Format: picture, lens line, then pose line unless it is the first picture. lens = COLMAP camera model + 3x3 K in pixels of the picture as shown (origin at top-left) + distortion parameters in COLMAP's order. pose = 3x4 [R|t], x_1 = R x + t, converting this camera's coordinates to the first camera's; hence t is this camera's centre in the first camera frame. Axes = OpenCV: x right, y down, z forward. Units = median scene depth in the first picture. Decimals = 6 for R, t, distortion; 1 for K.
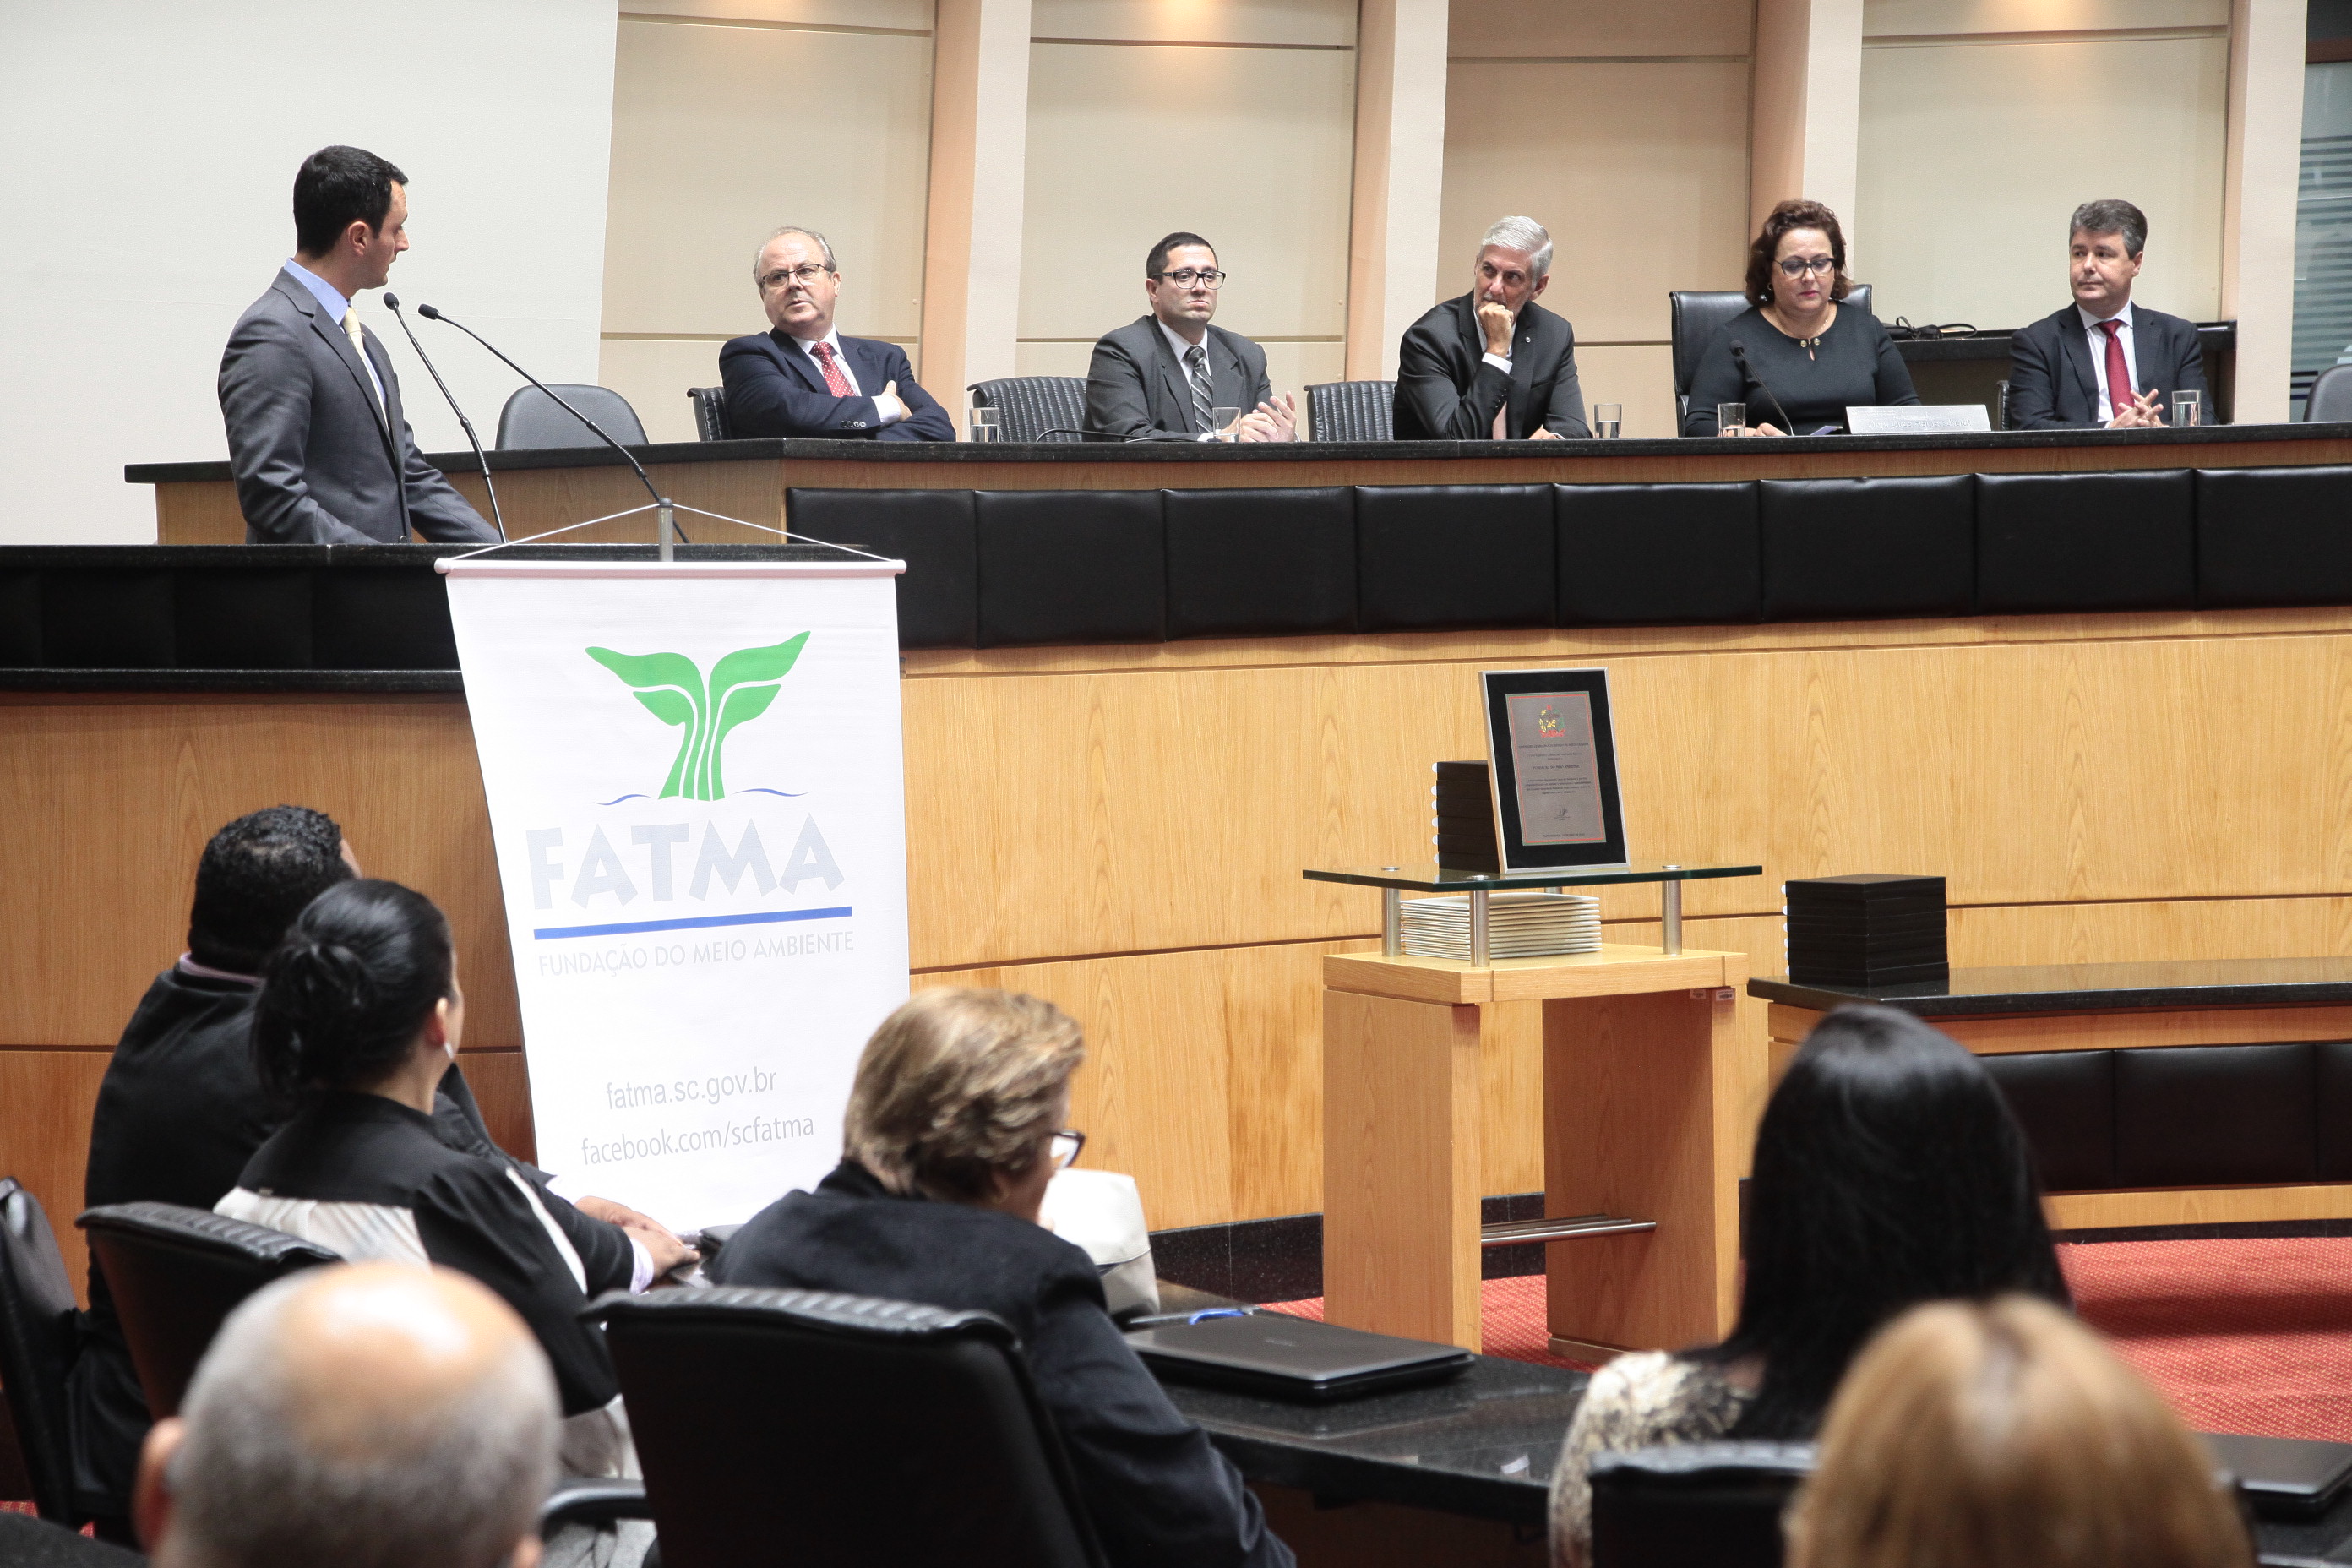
lens RADIAL K [[4801.3, 0, 1169.0], [0, 4801.3, 802.3], [0, 0, 1]] dist [0.397730, -0.157630]
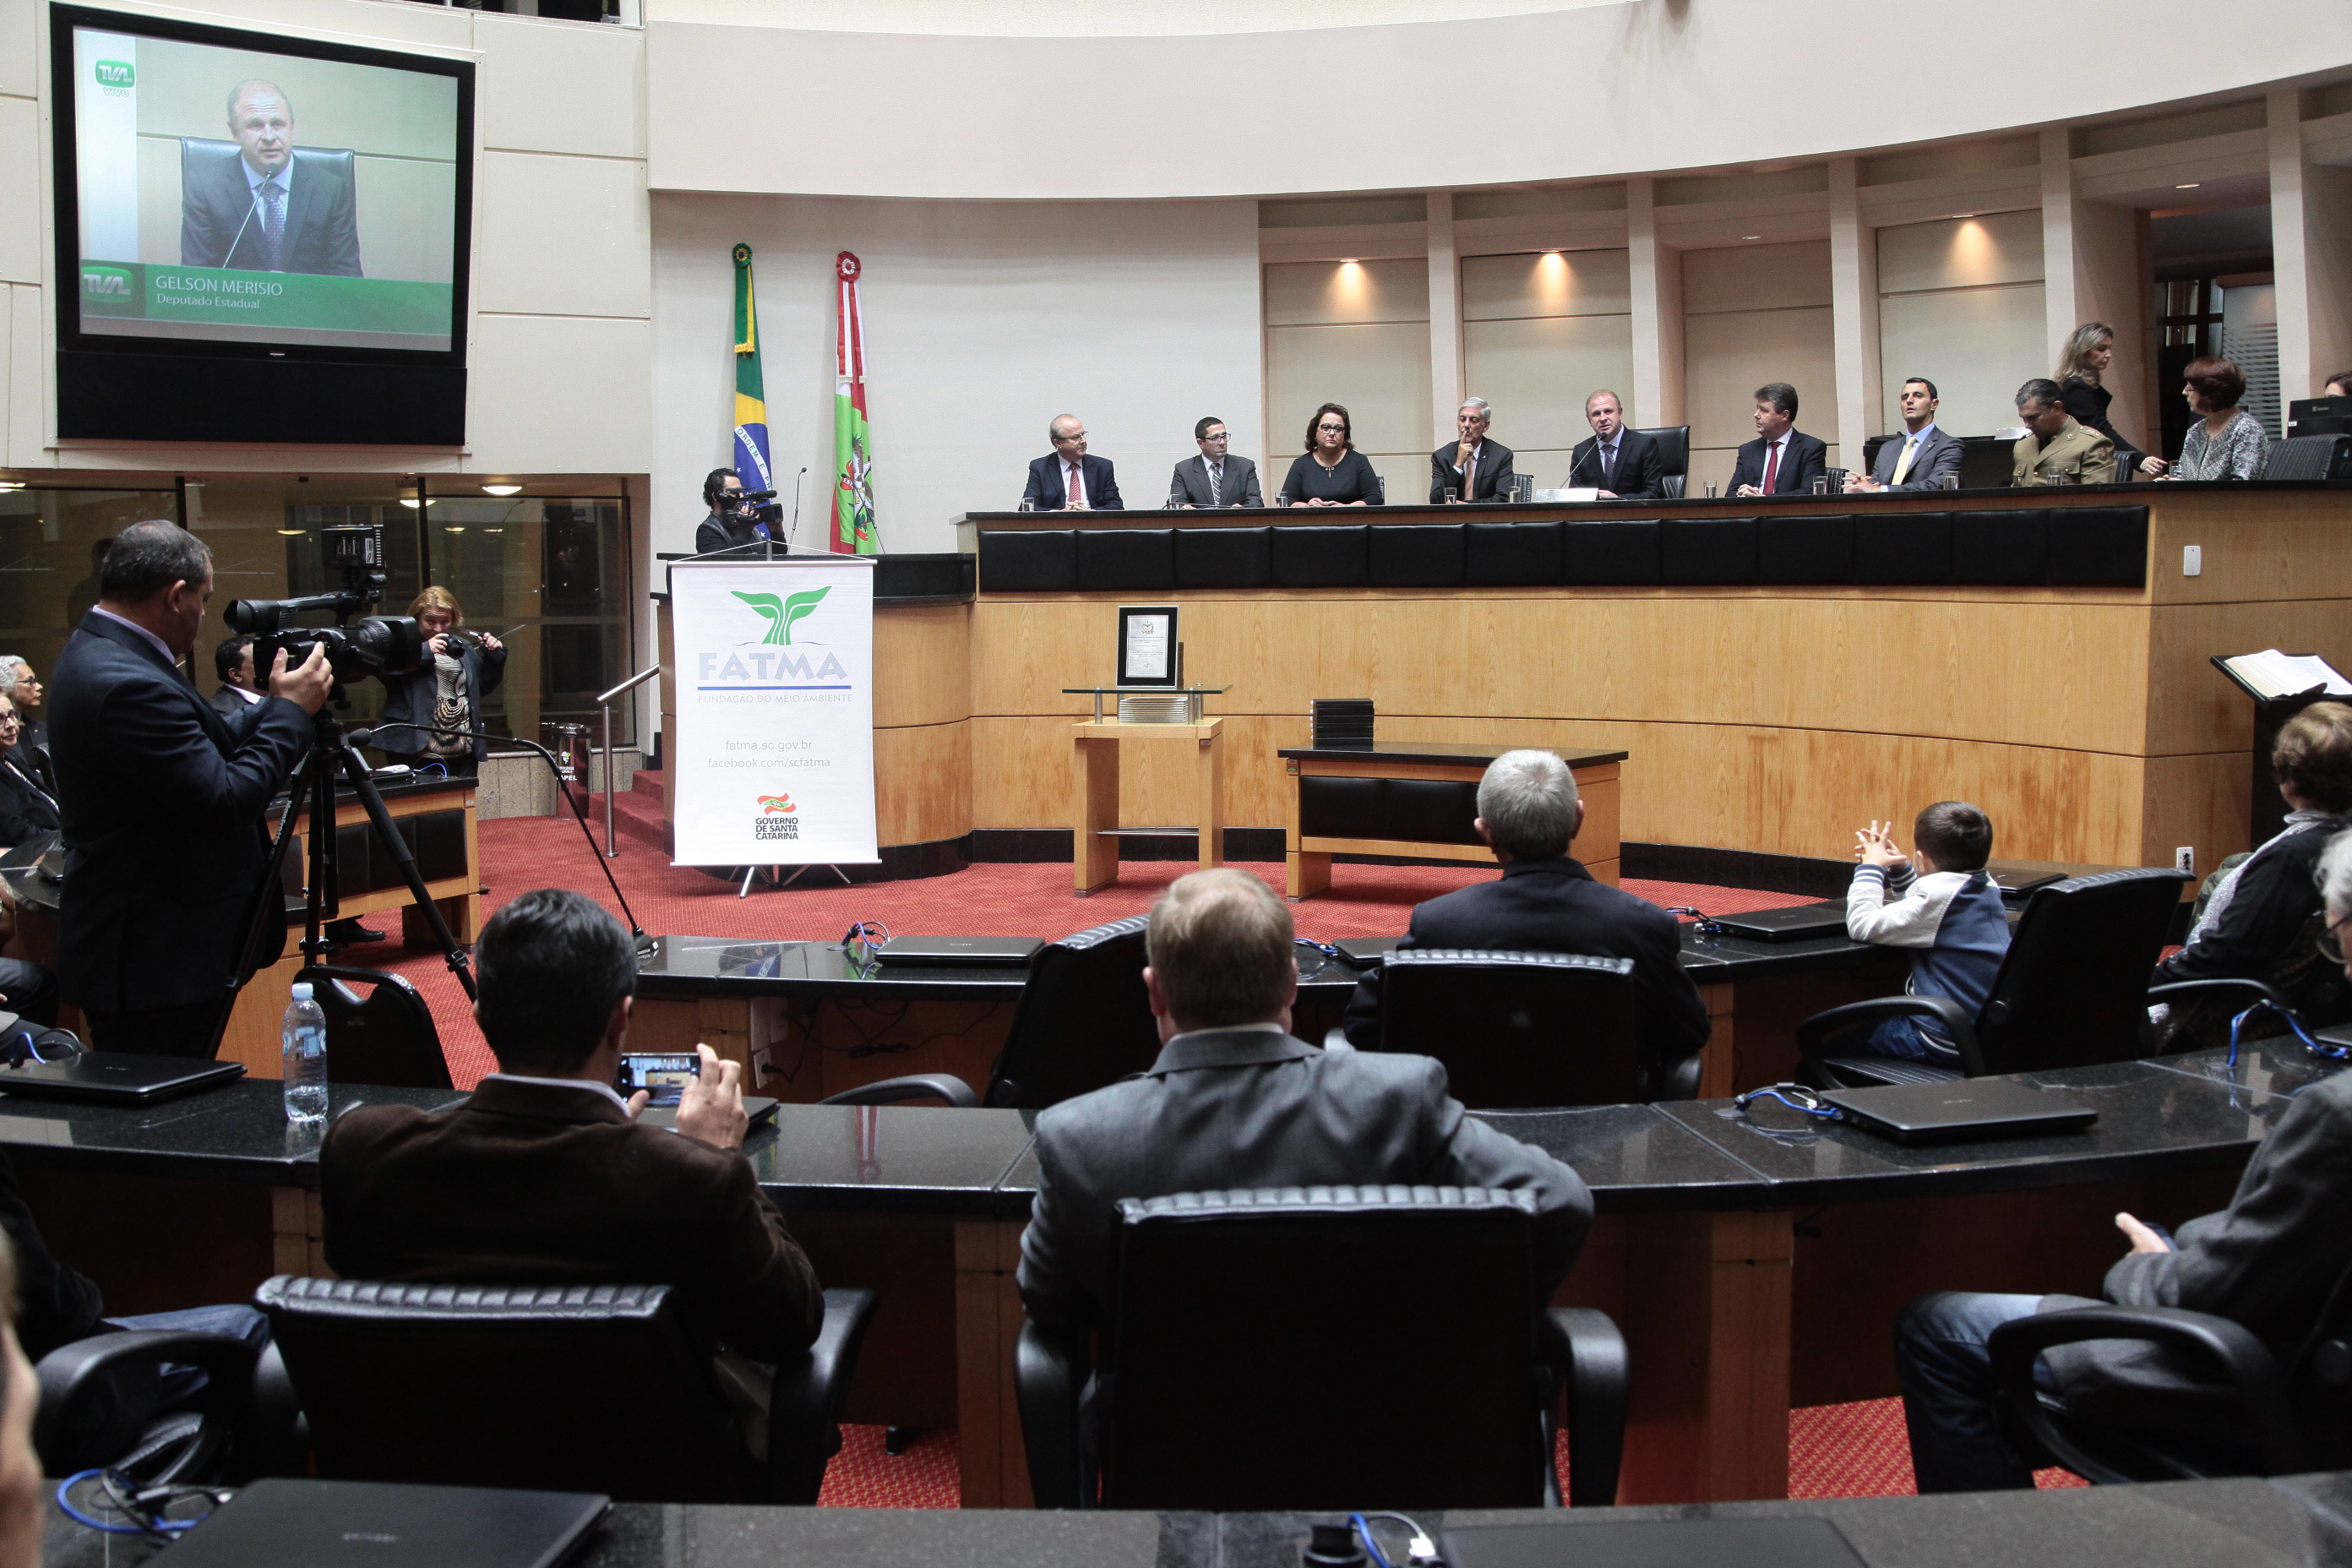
lens RADIAL K [[2398.8, 0, 1170.2], [0, 2398.8, 780.1], [0, 0, 1]] dist [0.011250, 0.111533]
pose [[0.722509, 0.077599, -0.686993, 0.800910], [-0.034459, 0.996488, 0.076317, -0.028289], [0.690503, -0.031466, 0.722645, 0.098572]]
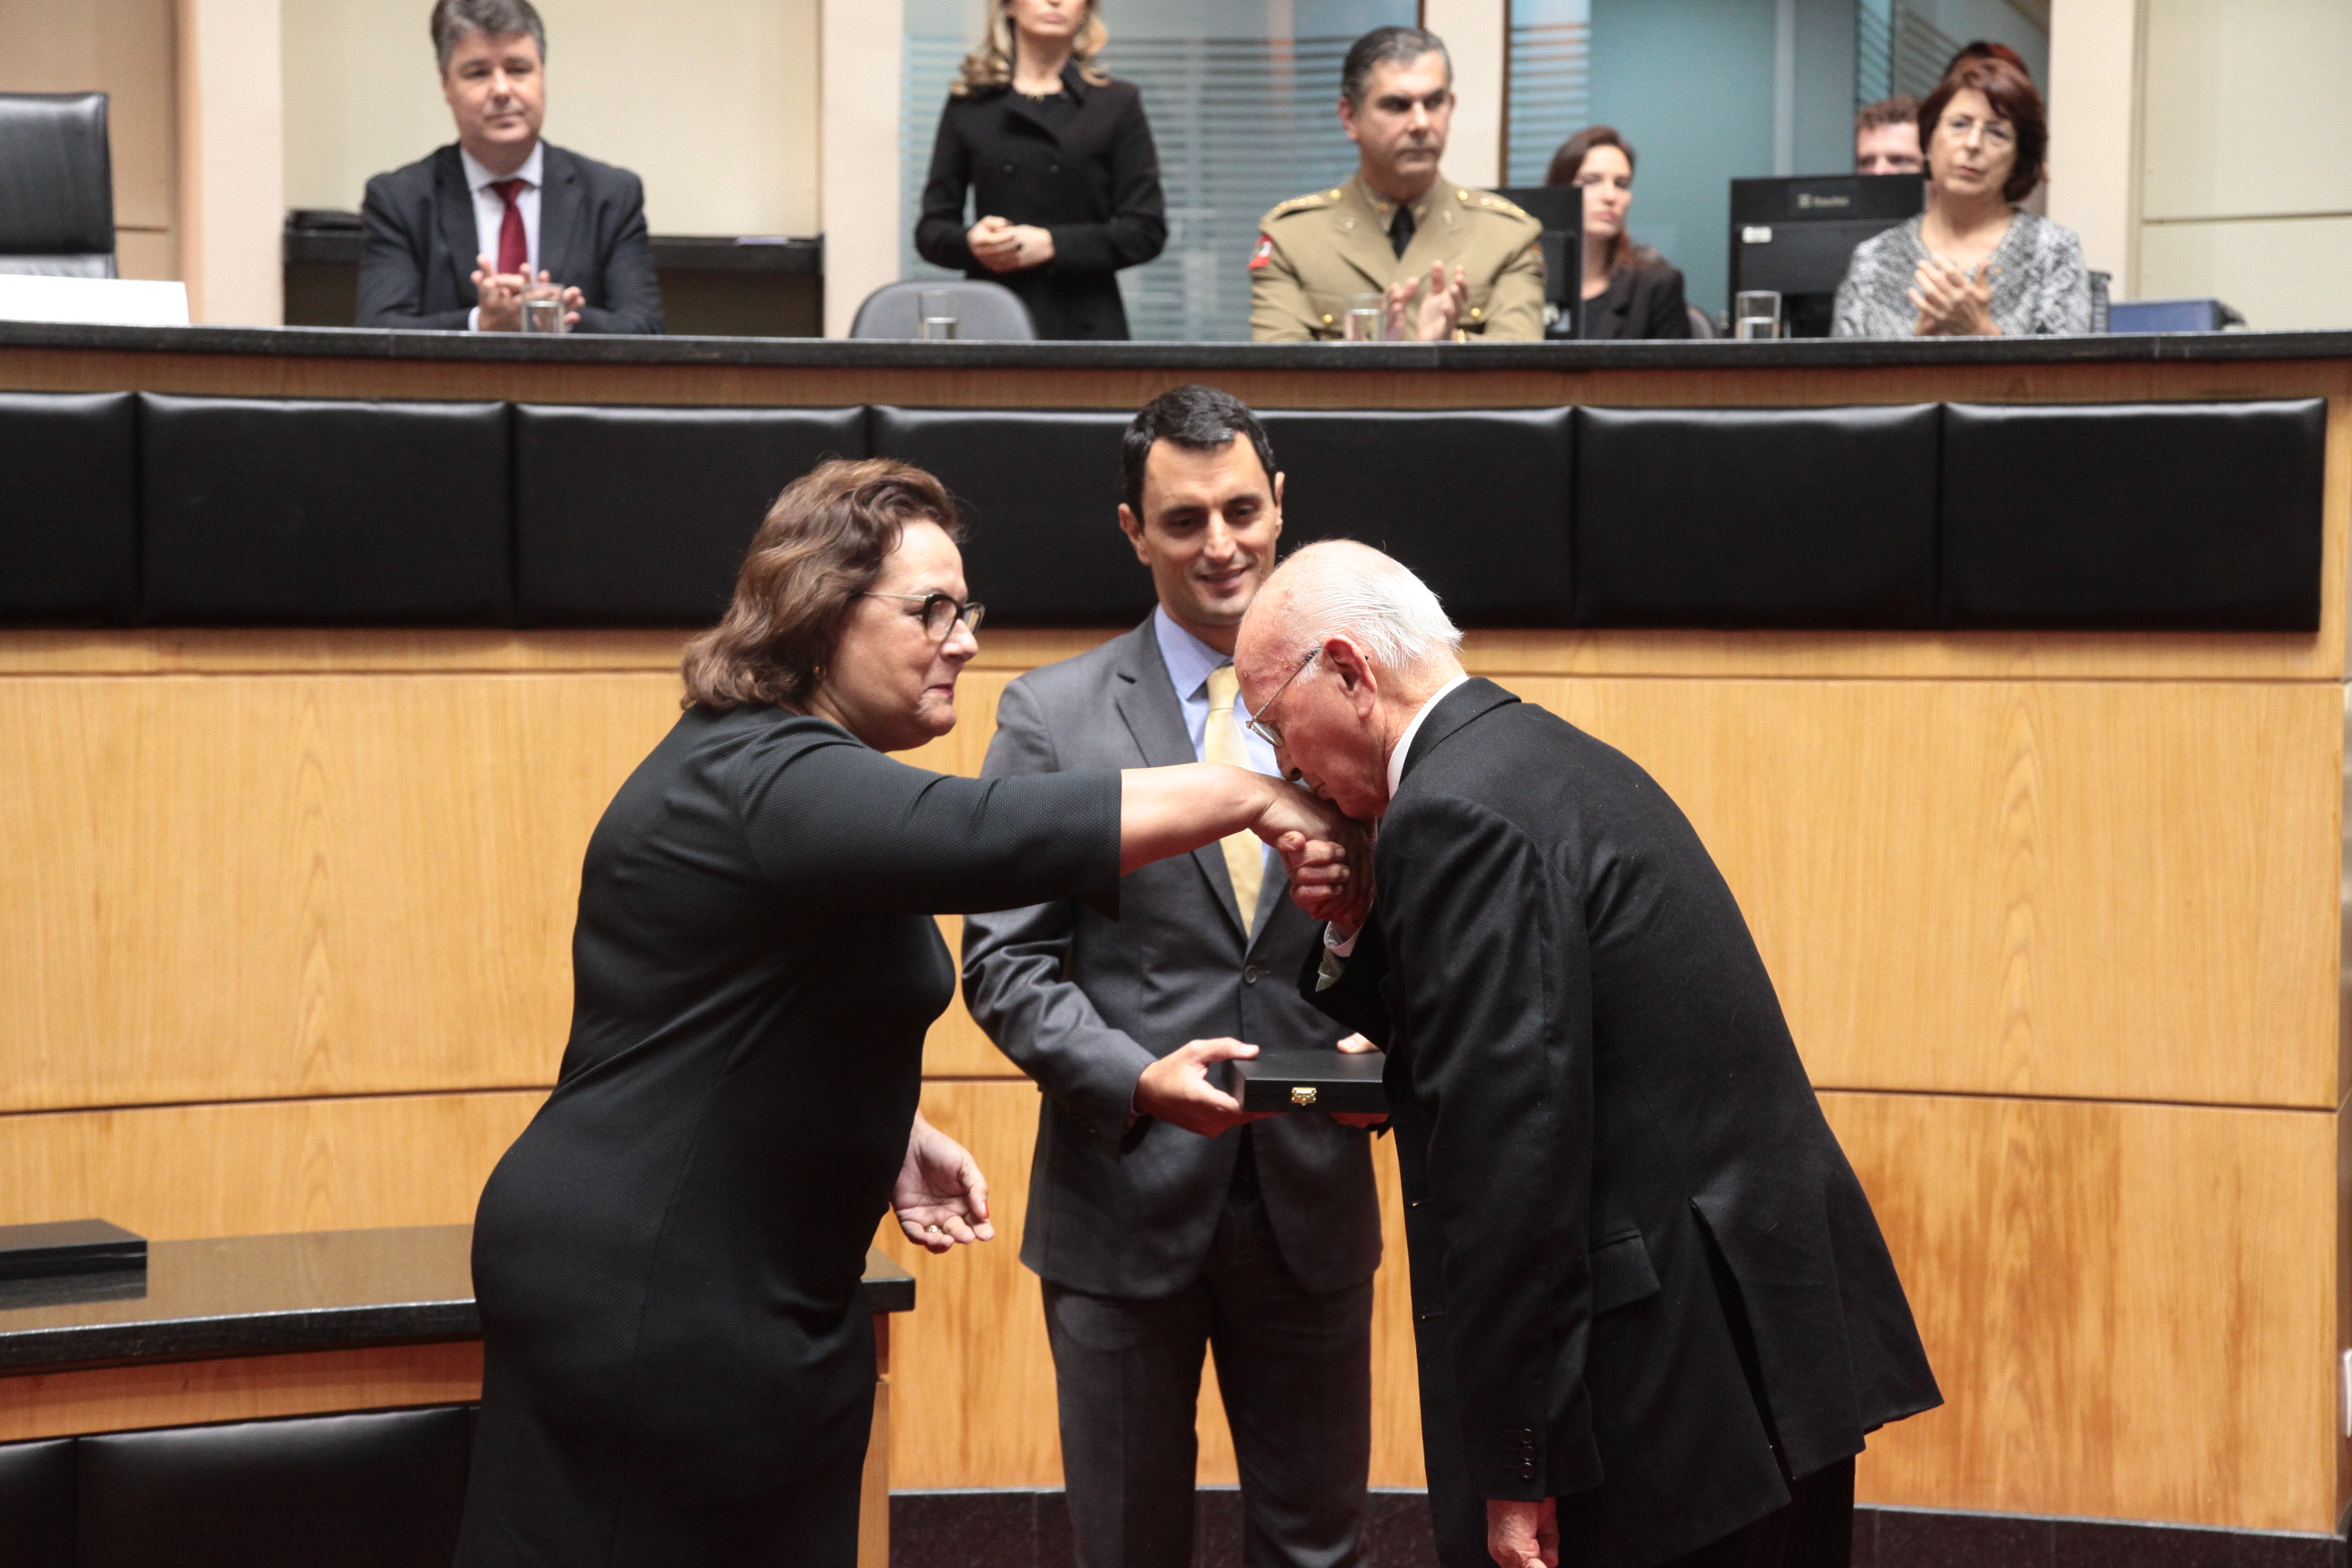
lens RADIAL K [[4498.6, 0, 1165.5], [0, 4498.6, 795.0], [0, 0, 1]] dist [0.273498, 0.559232]
pose [[0.986193, 0.015194, 0.164903, 0.202489], [-0.015257, 0.999883, -0.000879, -0.019399], [-0.164897, -0.001649, 0.986309, 0.424855]]
